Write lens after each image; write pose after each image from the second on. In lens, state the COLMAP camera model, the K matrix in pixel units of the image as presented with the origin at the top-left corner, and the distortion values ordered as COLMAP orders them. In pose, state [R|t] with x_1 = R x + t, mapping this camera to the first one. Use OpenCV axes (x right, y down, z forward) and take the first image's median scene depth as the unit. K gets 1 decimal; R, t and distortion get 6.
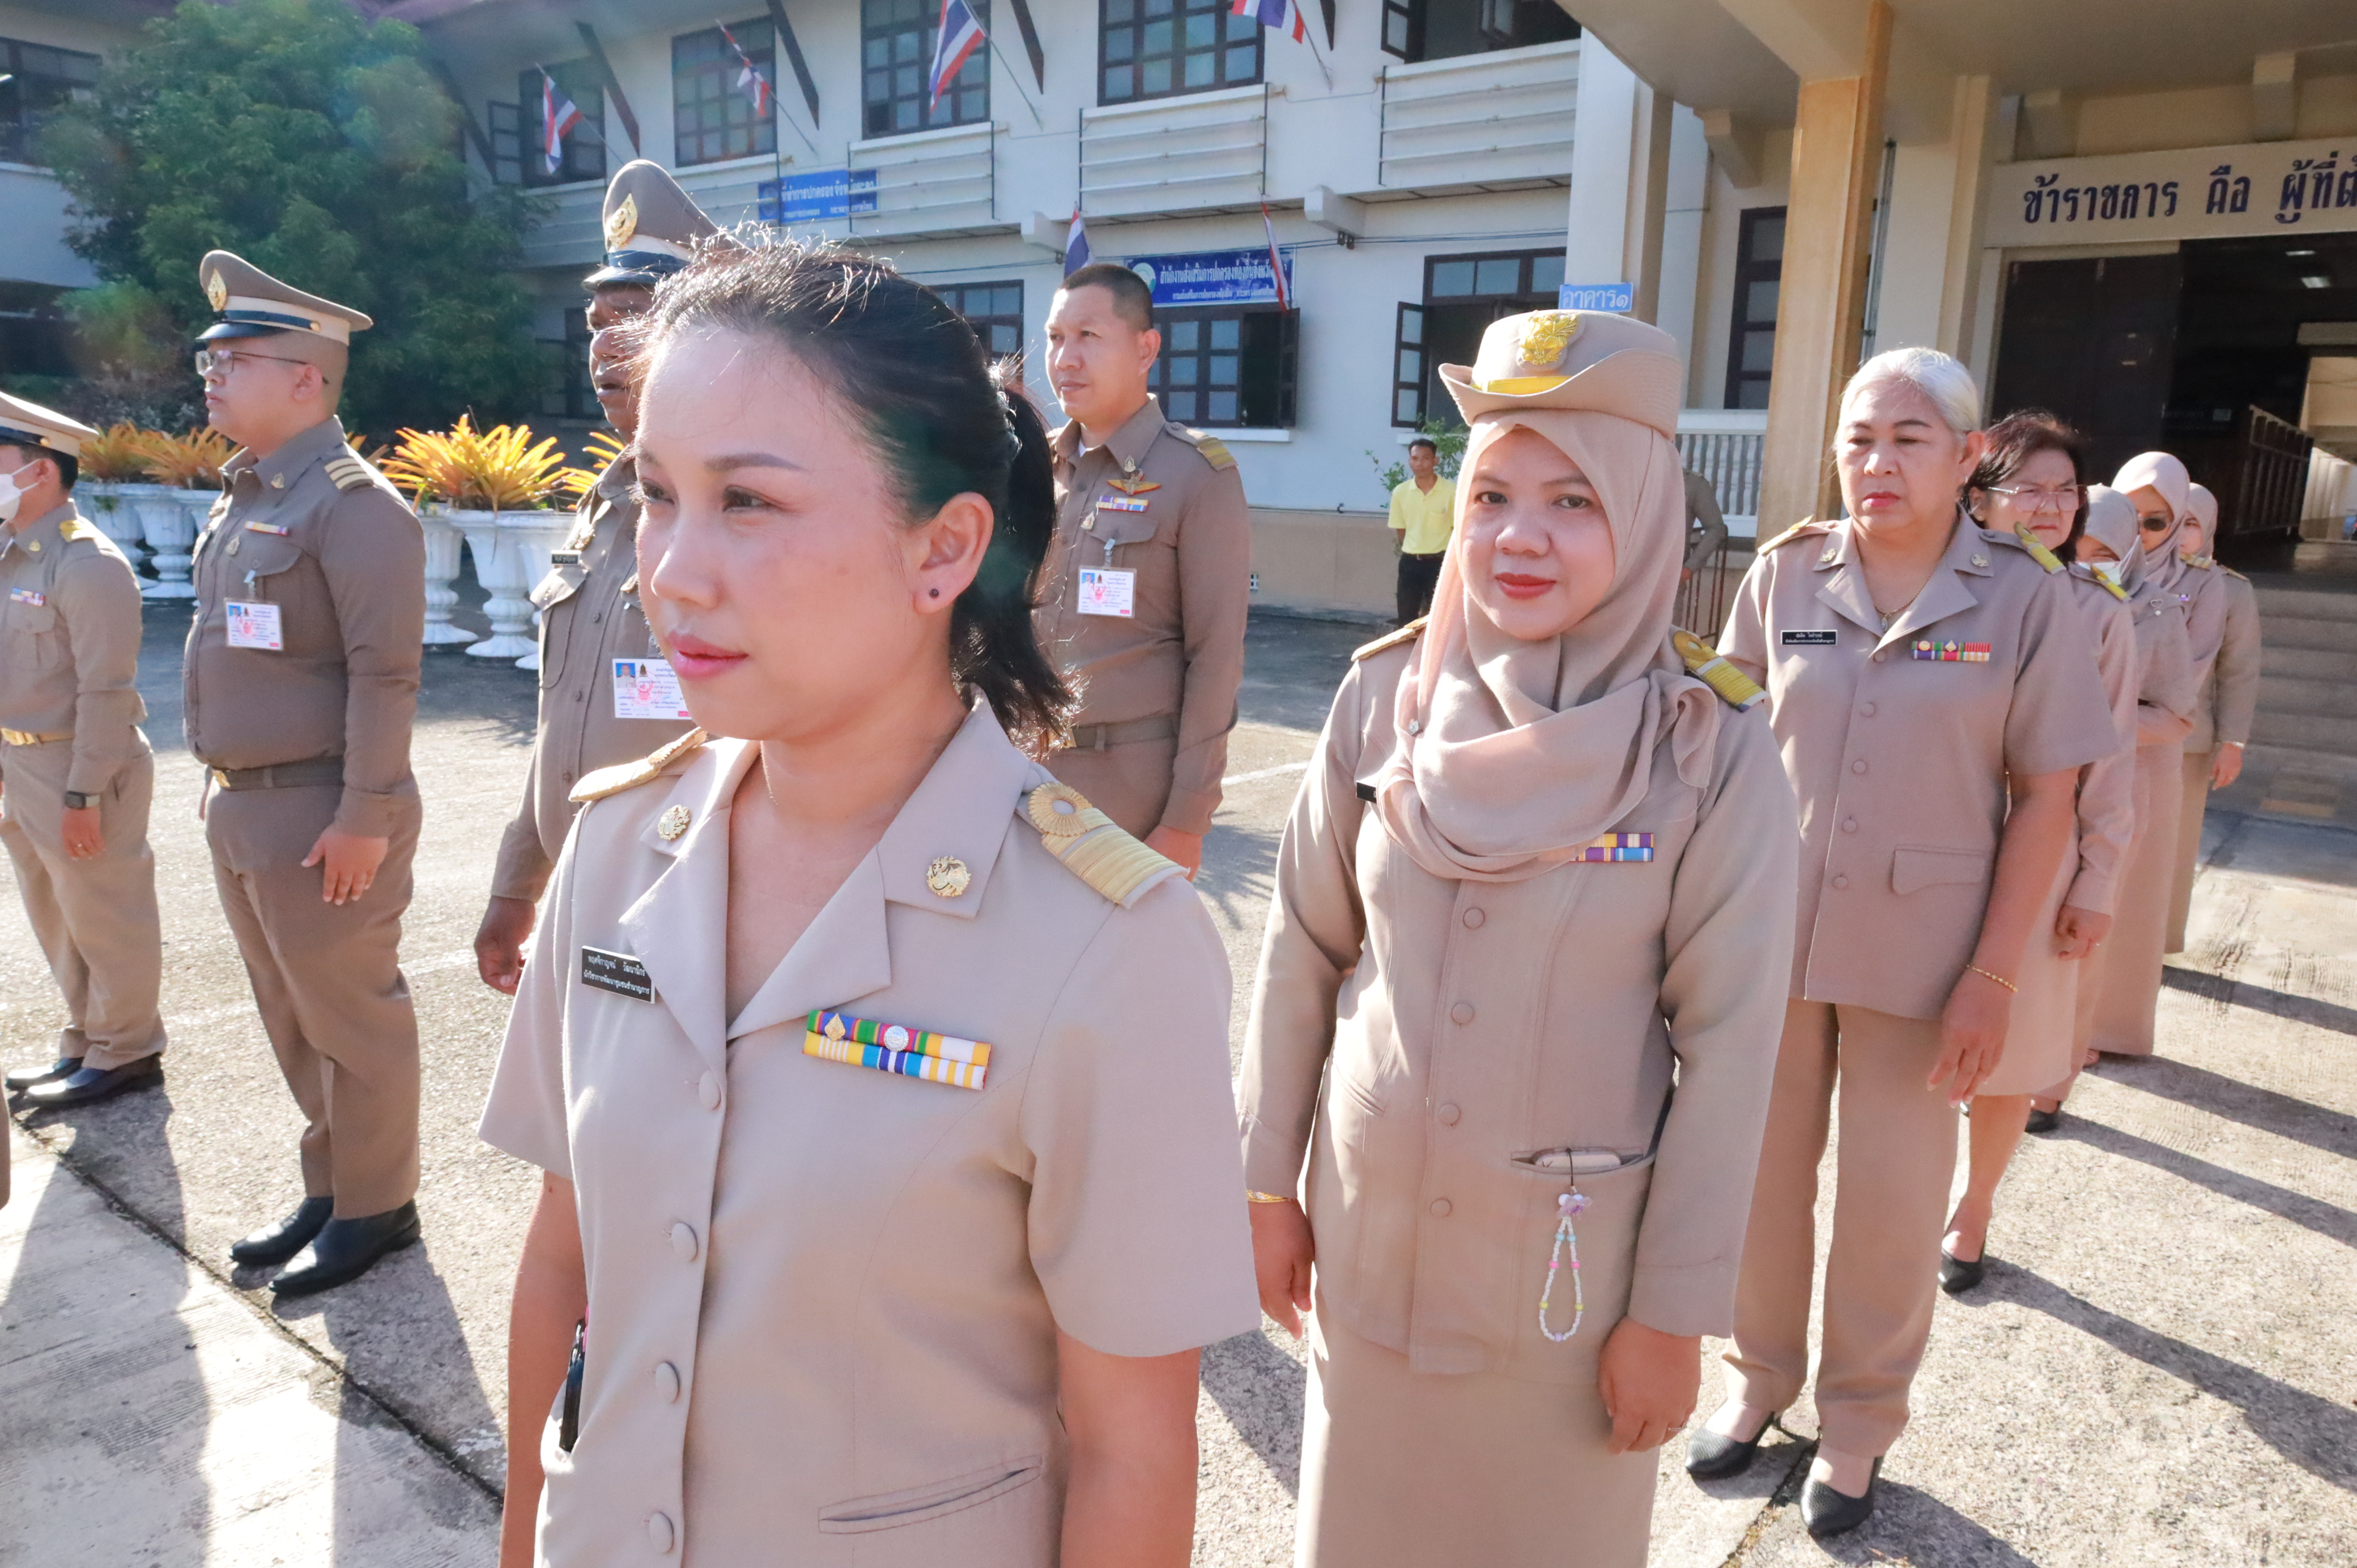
lens RADIAL K [[1636.1, 0, 1166.7], [0, 1636.1, 792.8], [0, 0, 1]] dist [-0.027414, 0.018808]
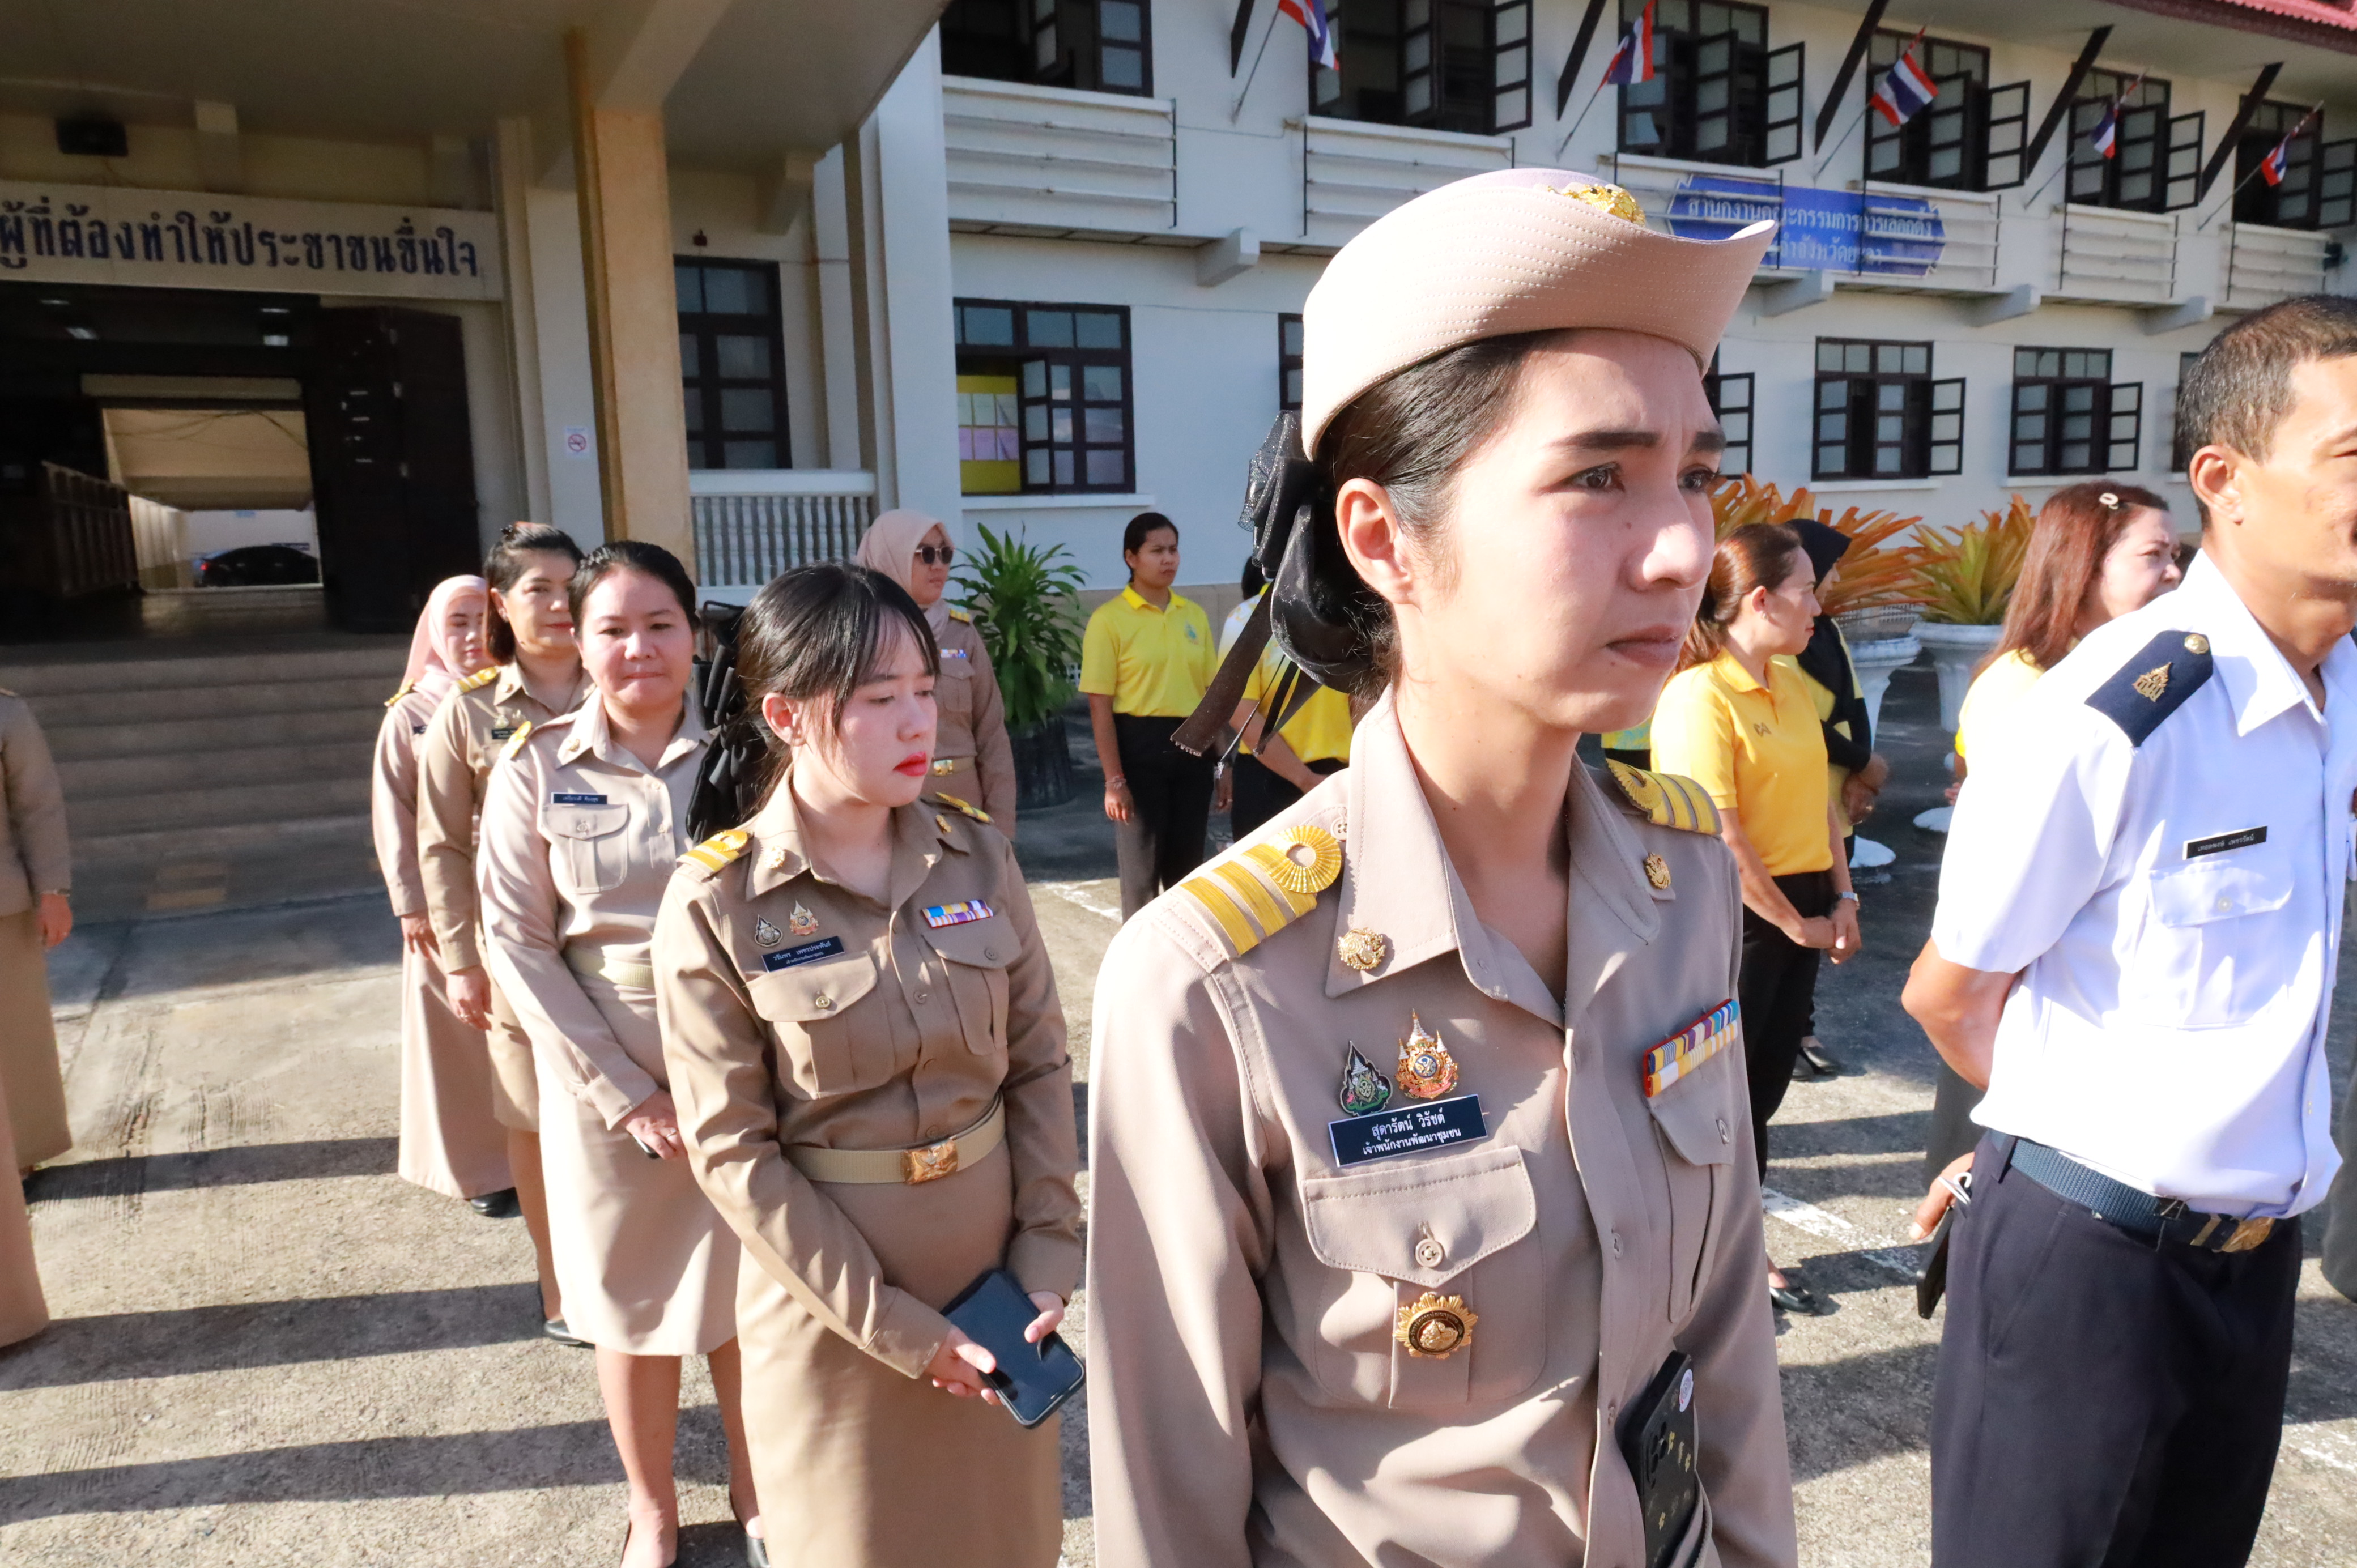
lens RADIAL K [[1602.6, 0, 1205.1], [0, 1602.6, 783.3], [0, 0, 1]] dist [0.010270, -0.012558]
pose [[0.381900, -0.185923, 0.905309, 0.068480], [0.213921, 0.970737, 0.109119, -0.021791], [-0.899105, 0.151992, 0.410498, 0.059593]]
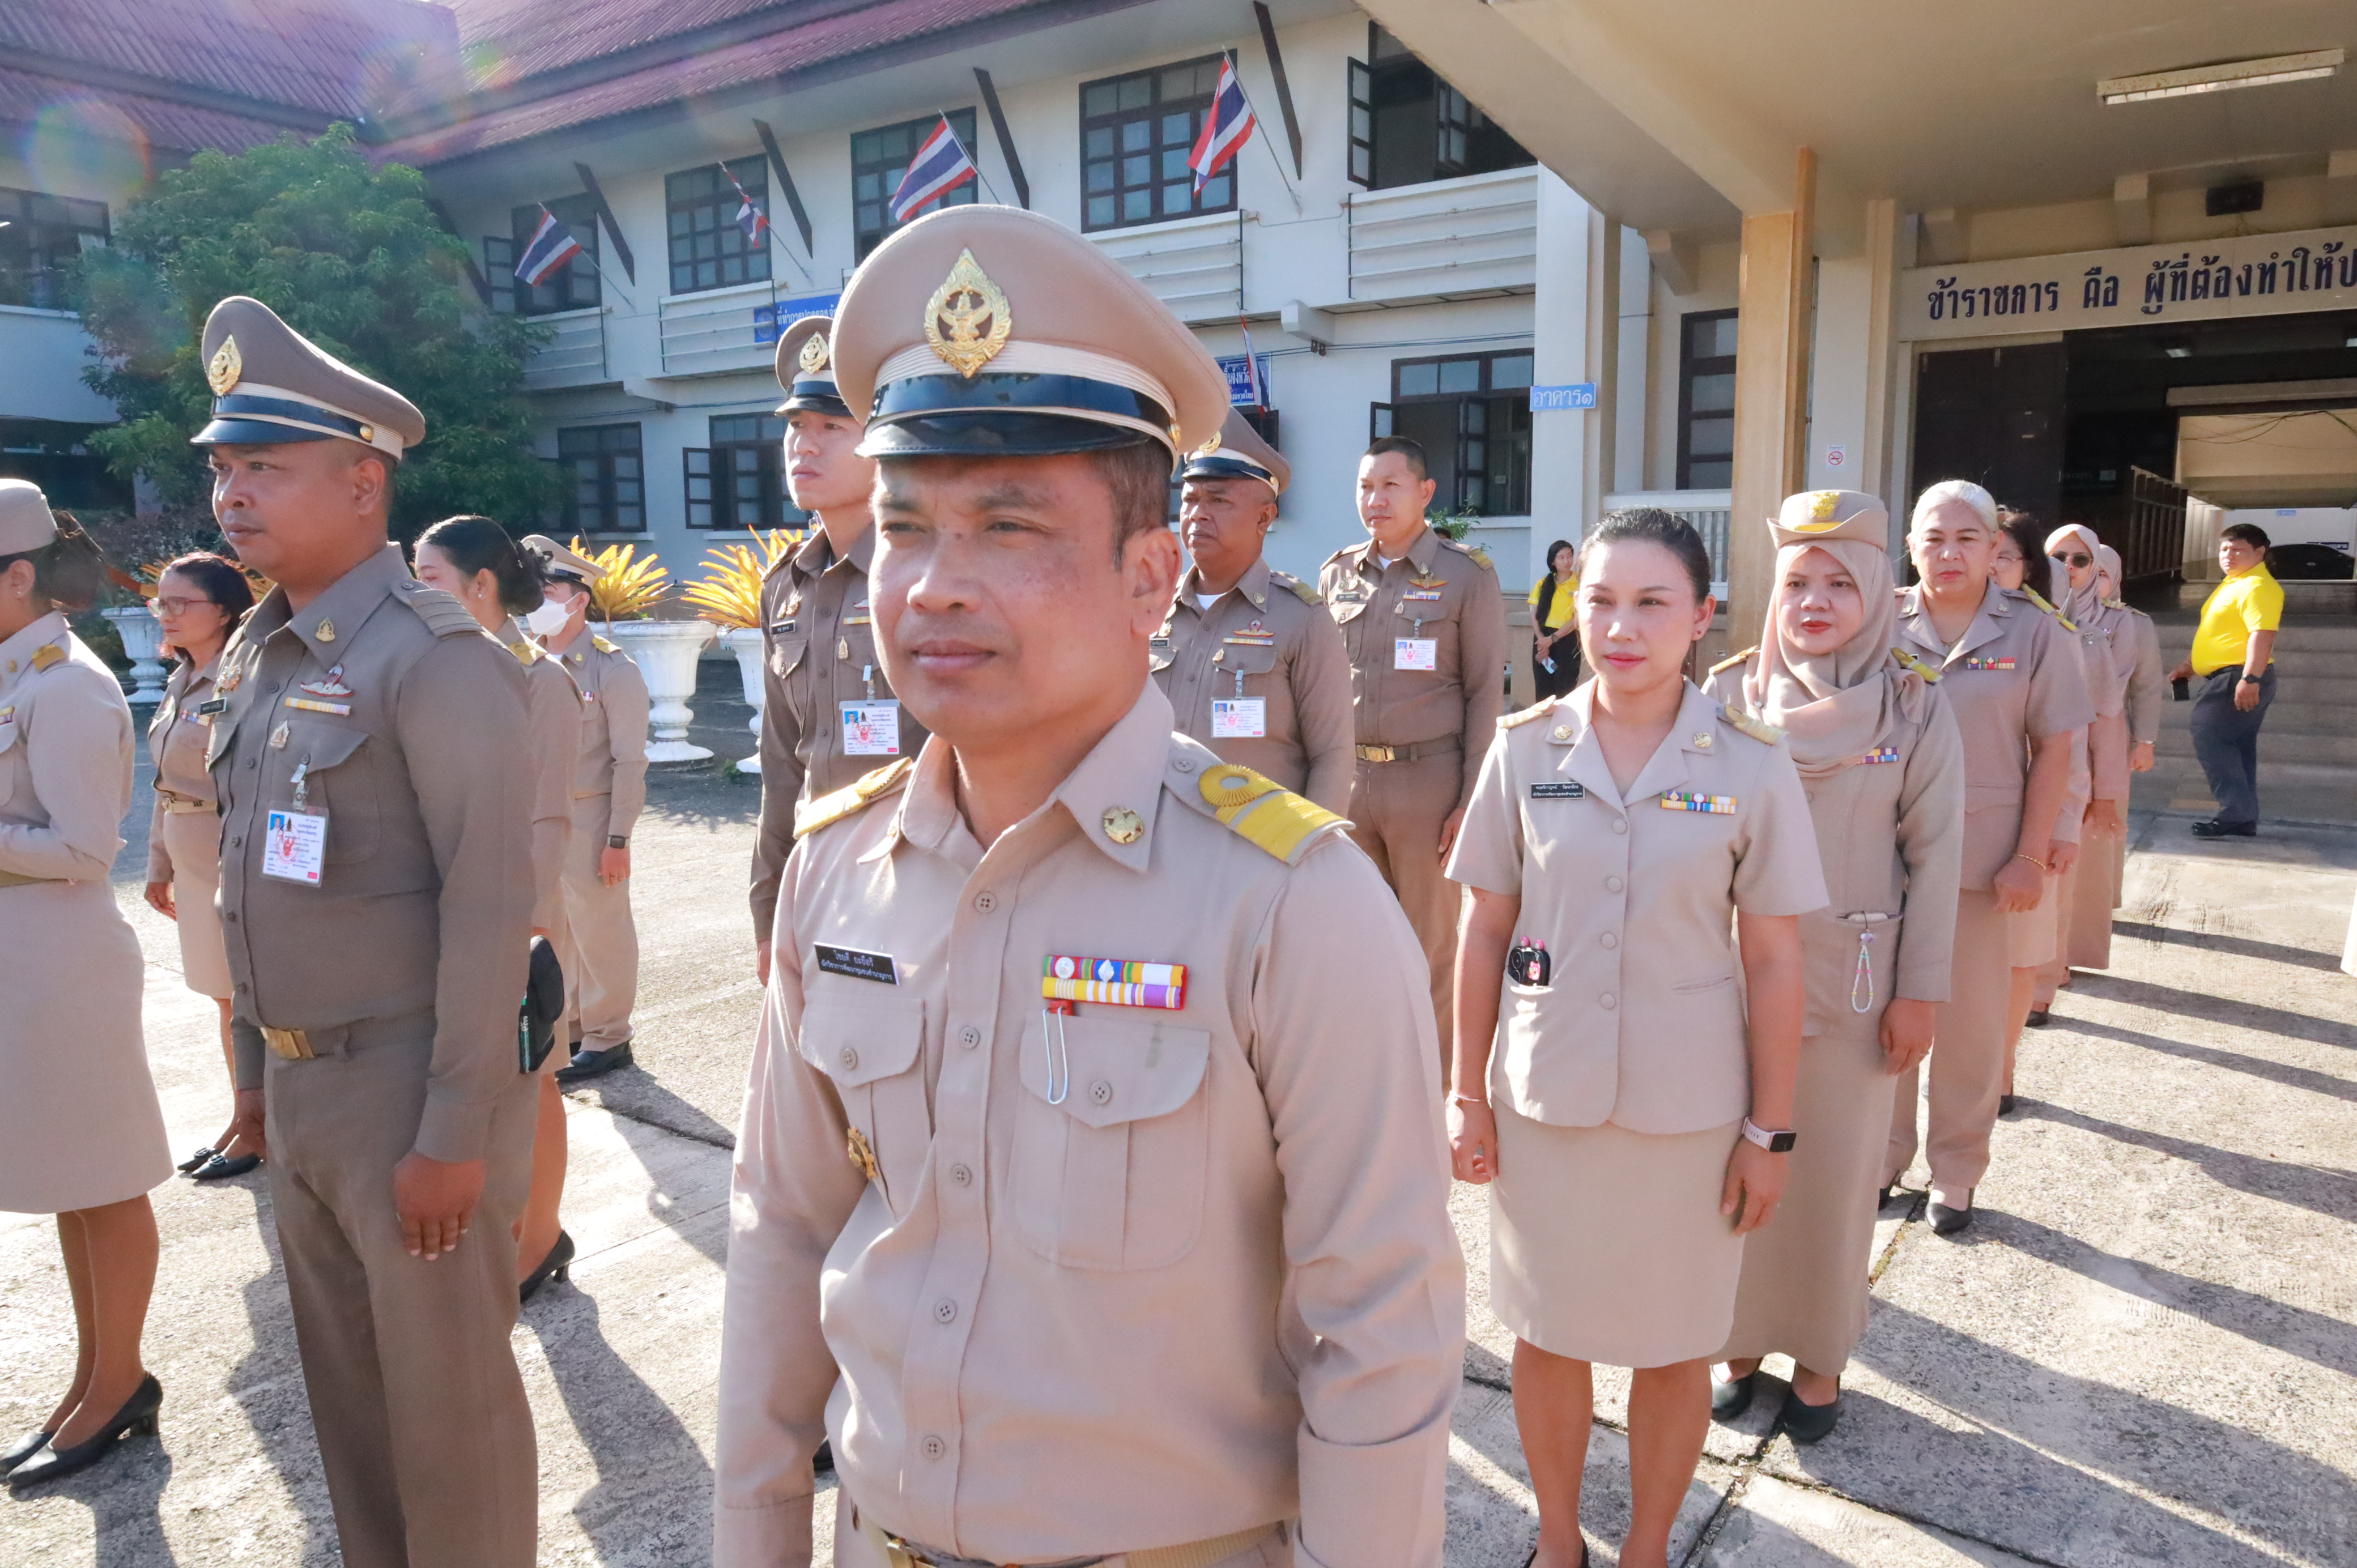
lens RADIAL K [[1620.6, 0, 1178.8], [0, 1620.6, 787.1], [0, 0, 1]] dist [0.002986, -0.007637]
pose [[0.997763, -0.045498, 0.048970, -0.082226], [0.048060, 0.997465, -0.052472, 0.016465], [-0.046459, 0.054709, 0.997421, -0.115425]]
